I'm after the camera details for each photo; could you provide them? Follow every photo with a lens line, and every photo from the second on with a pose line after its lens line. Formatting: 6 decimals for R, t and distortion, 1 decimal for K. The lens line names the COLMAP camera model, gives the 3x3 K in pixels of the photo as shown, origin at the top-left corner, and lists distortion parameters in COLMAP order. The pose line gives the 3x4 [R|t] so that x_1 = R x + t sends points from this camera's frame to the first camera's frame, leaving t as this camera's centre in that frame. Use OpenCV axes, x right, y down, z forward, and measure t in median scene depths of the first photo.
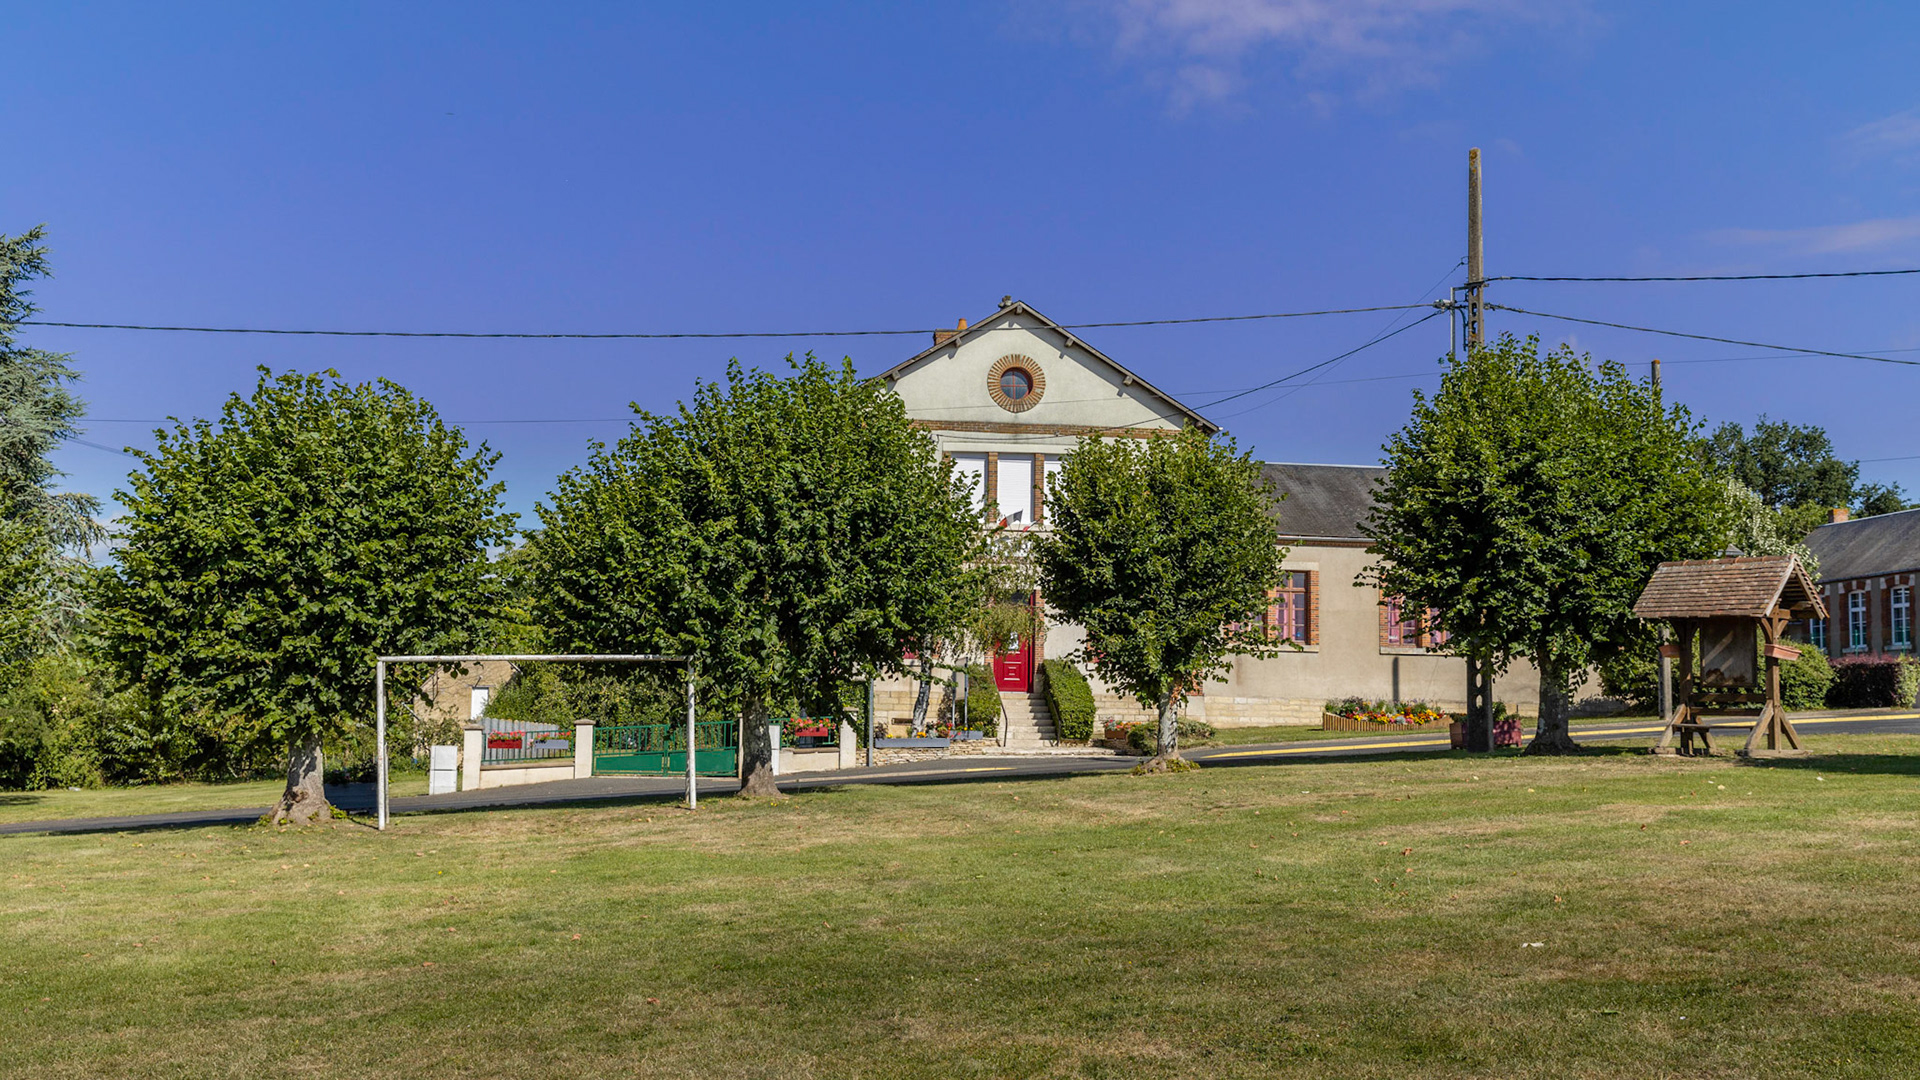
lens RADIAL K [[1782.7, 0, 1025.1], [0, 1782.7, 587.7], [0, 0, 1]] dist [0.004862, 0.006390]
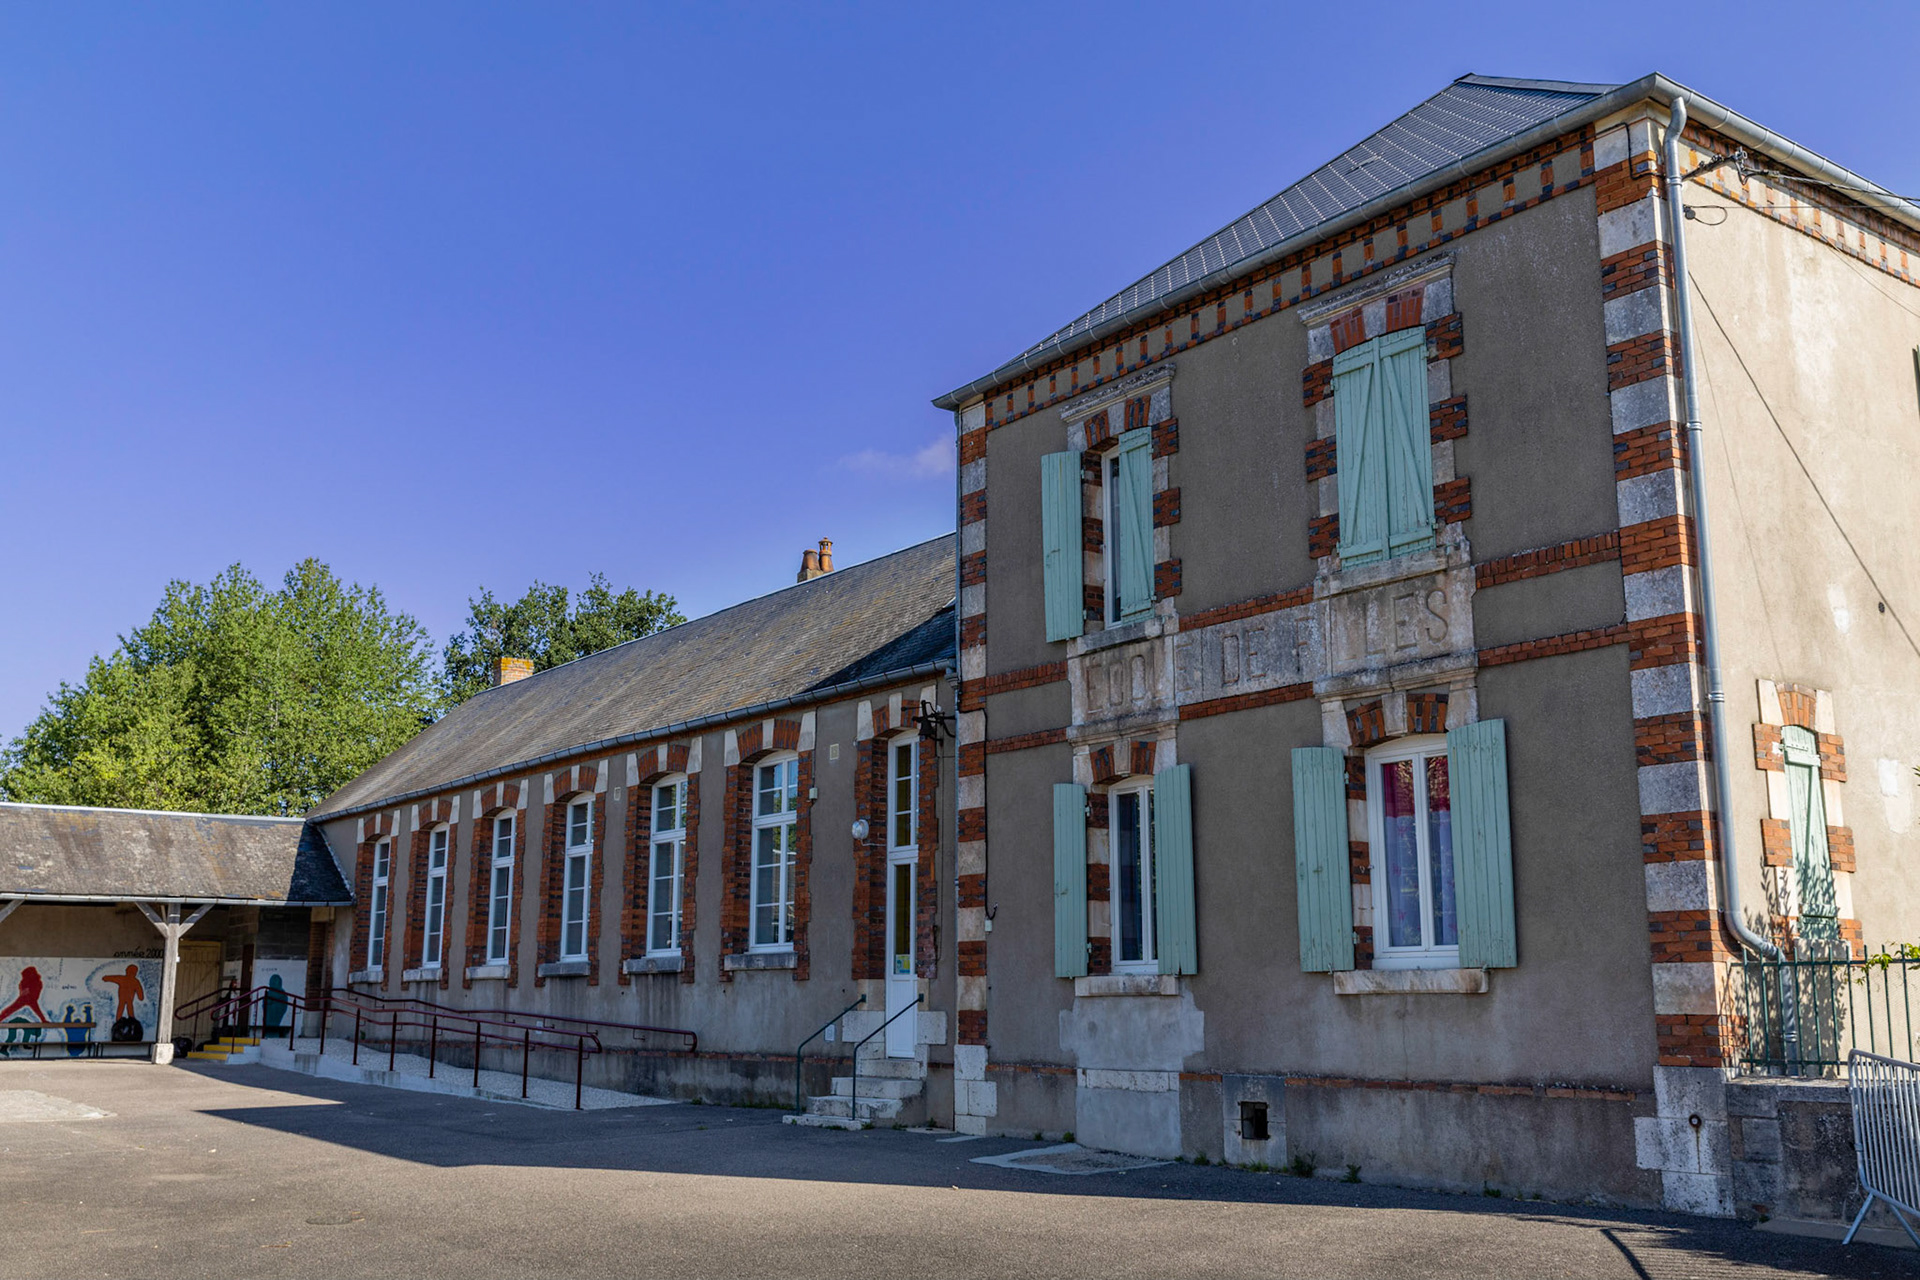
lens RADIAL K [[1770.6, 0, 960.0], [0, 1770.6, 640.0], [0, 0, 1]] dist [0.008991, -0.004520]
pose [[0.891824, 0.082051, 0.444880, 0.637822], [-0.027092, 0.991336, -0.128528, 0.014066], [-0.451571, 0.102572, 0.886320, 0.965963]]
